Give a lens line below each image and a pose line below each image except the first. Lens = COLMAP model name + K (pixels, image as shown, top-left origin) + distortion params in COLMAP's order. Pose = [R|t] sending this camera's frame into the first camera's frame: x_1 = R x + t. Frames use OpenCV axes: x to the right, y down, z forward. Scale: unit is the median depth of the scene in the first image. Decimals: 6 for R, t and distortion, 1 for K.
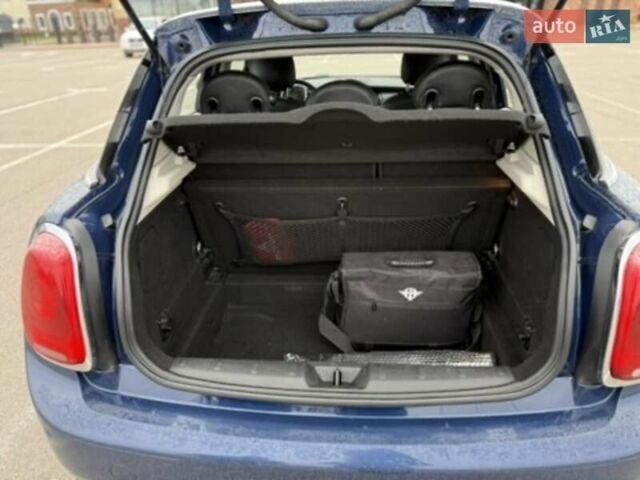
lens RADIAL K [[454.1, 0, 318.7], [0, 454.1, 240.5], [0, 0, 1]] dist [0.056698, -0.091539]
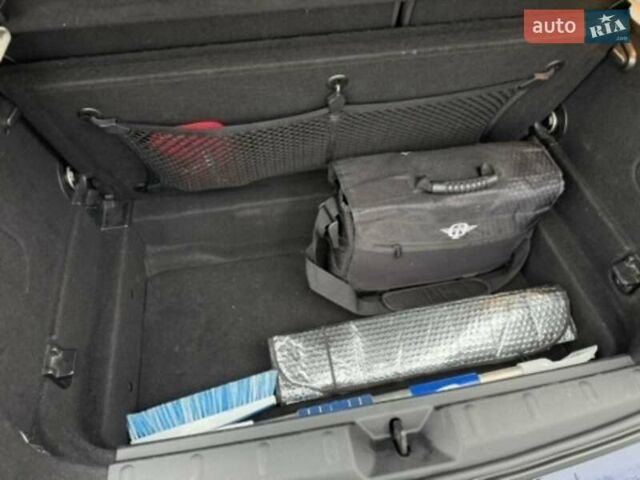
lens RADIAL K [[454.1, 0, 318.7], [0, 454.1, 240.5], [0, 0, 1]] dist [0.056698, -0.091539]
pose [[0.969876, -0.167410, 0.176961, -0.090975], [0.076232, 0.898535, 0.432231, -0.146751], [-0.231365, -0.405720, 0.884229, 0.456539]]
